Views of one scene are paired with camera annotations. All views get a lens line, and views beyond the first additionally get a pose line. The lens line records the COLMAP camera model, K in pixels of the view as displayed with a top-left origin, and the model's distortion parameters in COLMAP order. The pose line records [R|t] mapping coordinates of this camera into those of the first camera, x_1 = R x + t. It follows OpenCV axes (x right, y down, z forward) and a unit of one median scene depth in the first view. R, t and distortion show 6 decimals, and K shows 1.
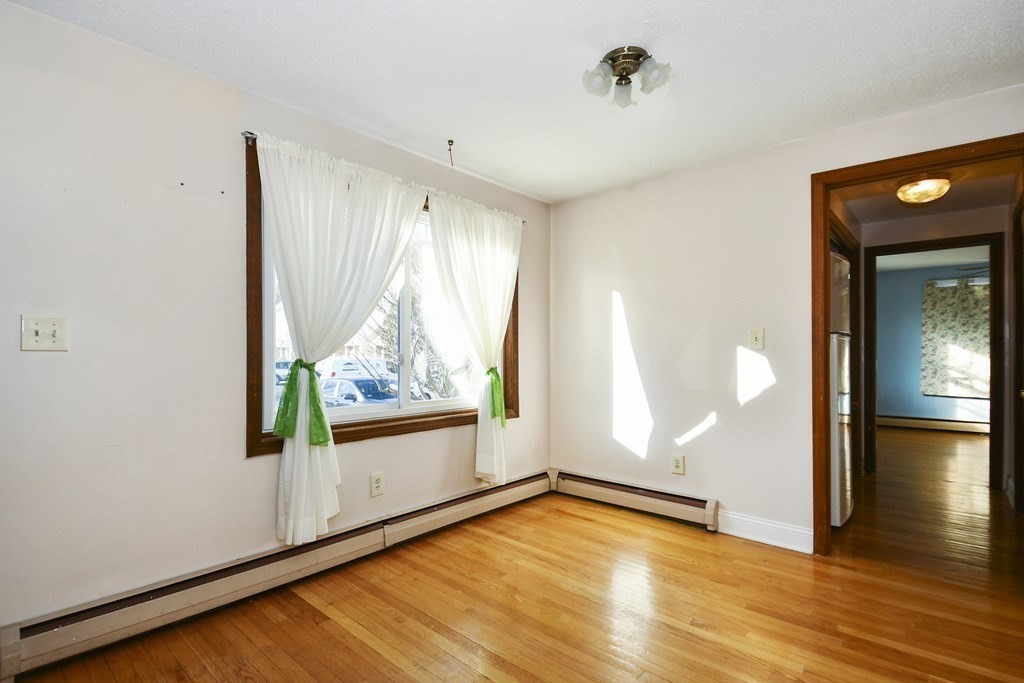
lens RADIAL K [[496.8, 0, 508.2], [0, 496.8, 353.0], [0, 0, 1]] dist [0.011945, -0.000599]
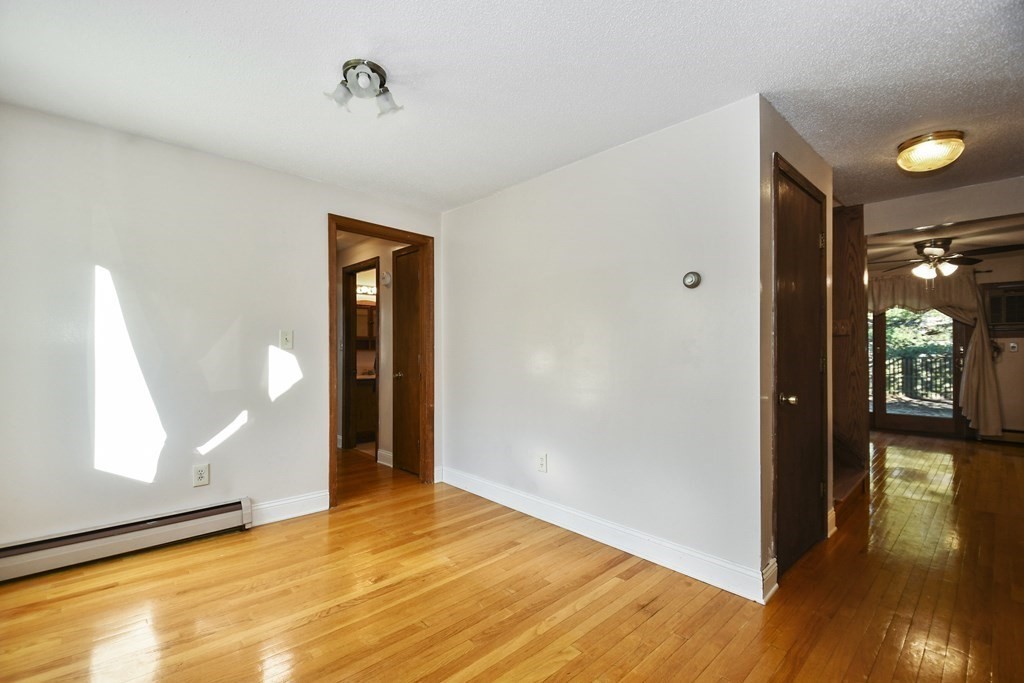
lens RADIAL K [[447.6, 0, 499.0], [0, 447.6, 347.9], [0, 0, 1]] dist [0.035455, -0.020339]
pose [[0.106131, 0.006102, 0.994333, -0.461606], [-0.006762, 0.999962, -0.005415, -0.007404], [-0.994329, -0.006149, 0.106169, 0.409726]]
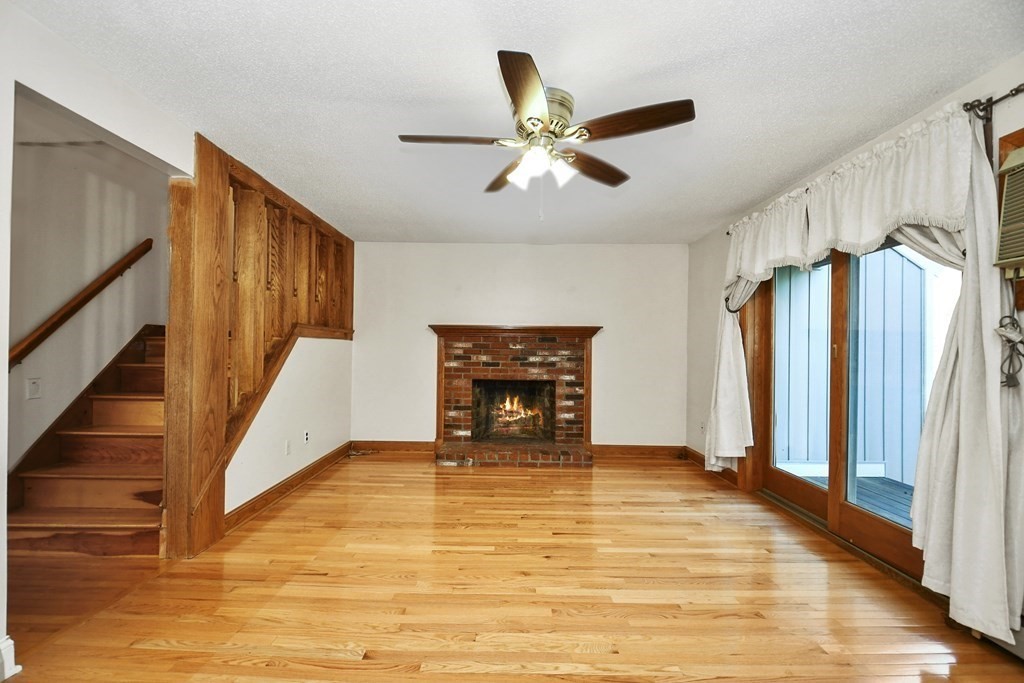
lens RADIAL K [[447.6, 0, 499.0], [0, 447.6, 347.9], [0, 0, 1]] dist [0.035455, -0.020339]
pose [[0.763223, 0.014315, 0.645976, 0.802807], [-0.013530, 0.999889, -0.006172, -0.012346], [-0.645993, -0.004030, 0.763333, -1.475481]]
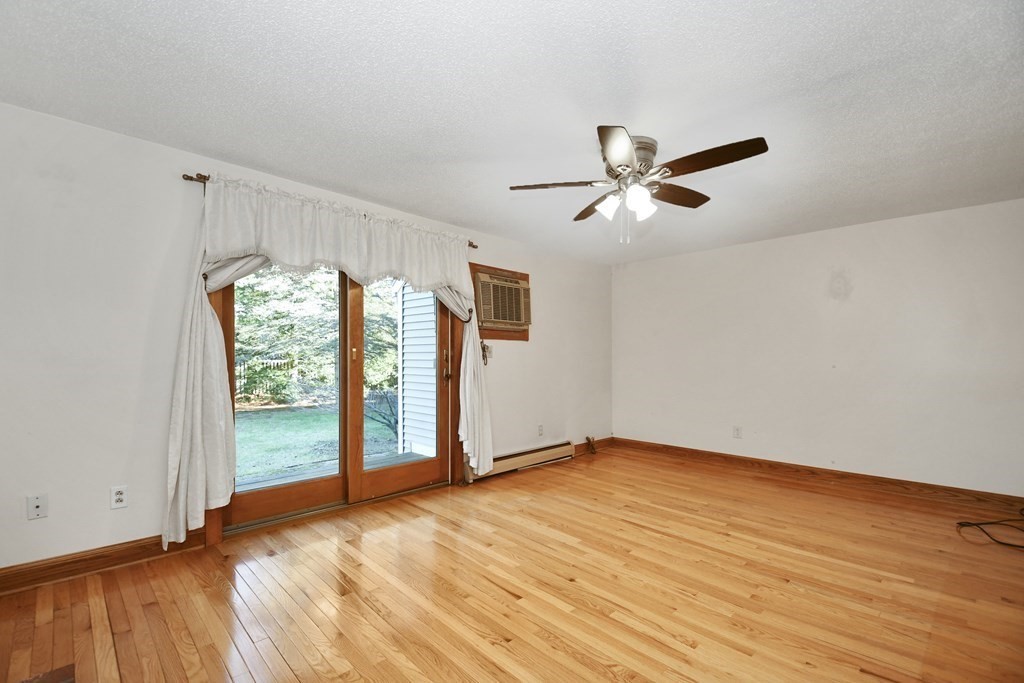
lens RADIAL K [[447.6, 0, 499.0], [0, 447.6, 347.9], [0, 0, 1]] dist [0.035455, -0.020339]
pose [[-0.996478, -0.003324, 0.083792, 1.493144], [-0.005403, 0.999683, -0.024596, -0.009862], [-0.083683, -0.024962, -0.996180, -0.076214]]
